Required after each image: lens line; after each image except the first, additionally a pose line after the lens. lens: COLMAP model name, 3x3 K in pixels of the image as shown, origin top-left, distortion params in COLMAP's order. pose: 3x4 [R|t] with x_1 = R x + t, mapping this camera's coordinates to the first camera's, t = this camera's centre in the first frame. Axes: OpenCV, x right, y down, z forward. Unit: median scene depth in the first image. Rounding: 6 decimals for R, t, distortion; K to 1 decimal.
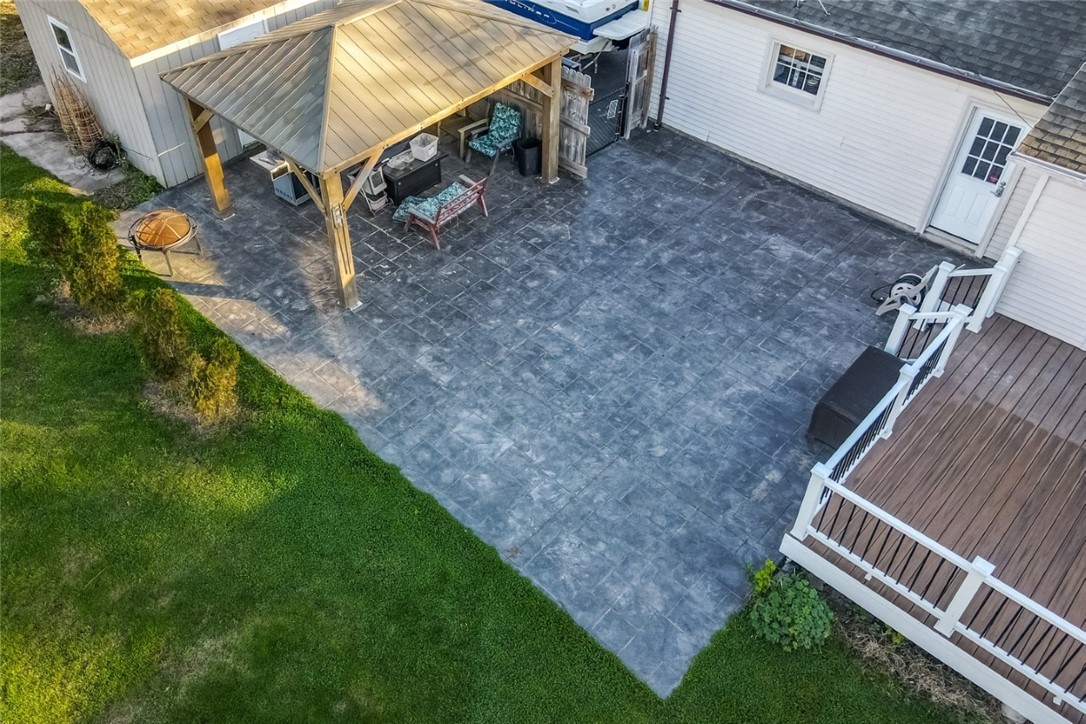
lens RADIAL K [[893.3, 0, 491.3], [0, 893.3, 312.5], [0, 0, 1]] dist [0.005040, 0.080921]
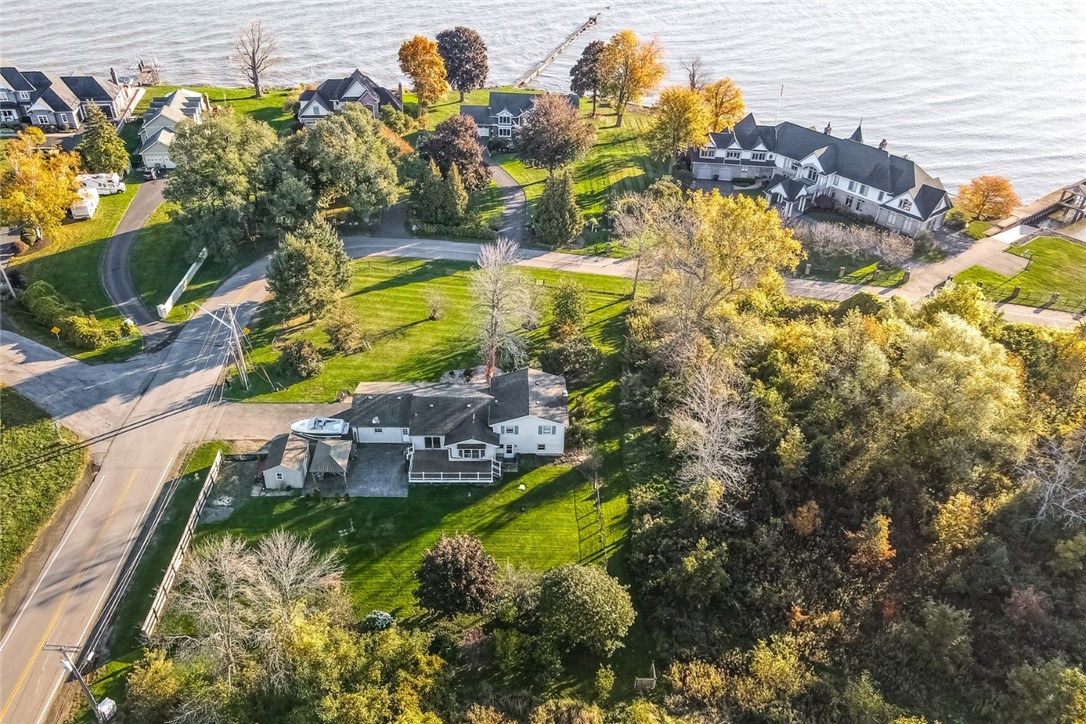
lens RADIAL K [[824.1, 0, 530.3], [0, 824.1, 362.7], [0, 0, 1]] dist [0.010633, 0.002507]
pose [[0.704683, -0.386017, 0.595326, -2.813964], [0.449008, 0.892287, 0.047082, -0.574086], [-0.549376, 0.234128, 0.802104, -5.680361]]
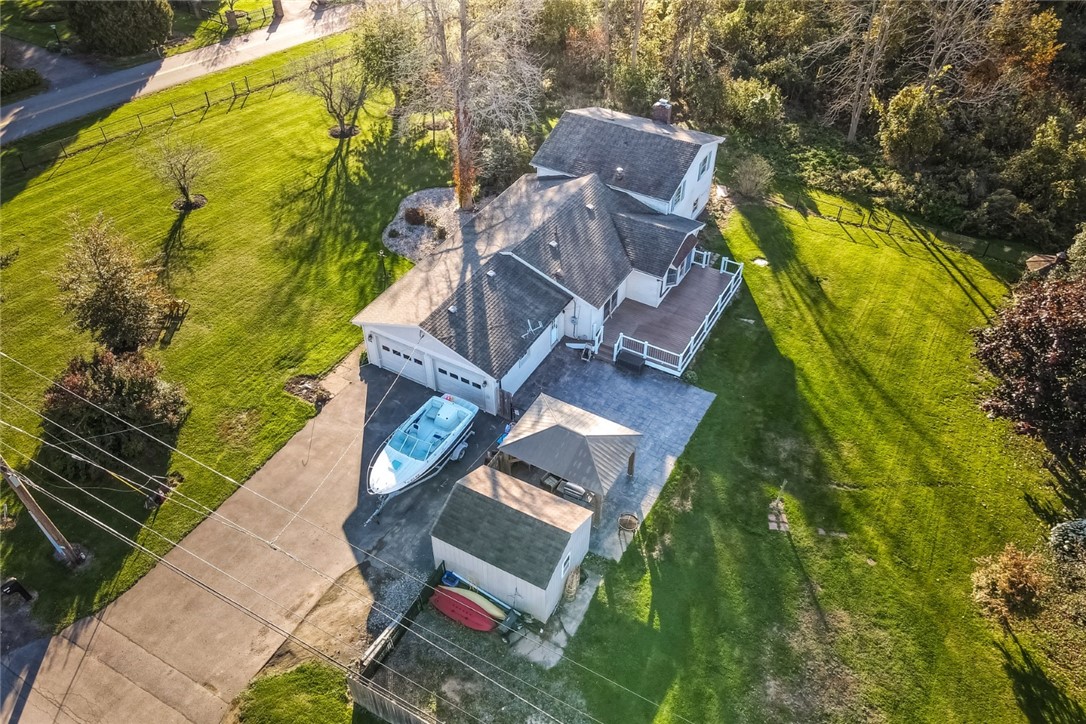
lens RADIAL K [[811.6, 0, 543.0], [0, 811.6, 362.0], [0, 0, 1]] dist [0.029357, -0.000104]
pose [[-0.249098, -0.644300, 0.723069, -1.902777], [0.641430, 0.449623, 0.621616, -2.161495], [-0.725615, 0.618641, 0.301273, 0.140219]]
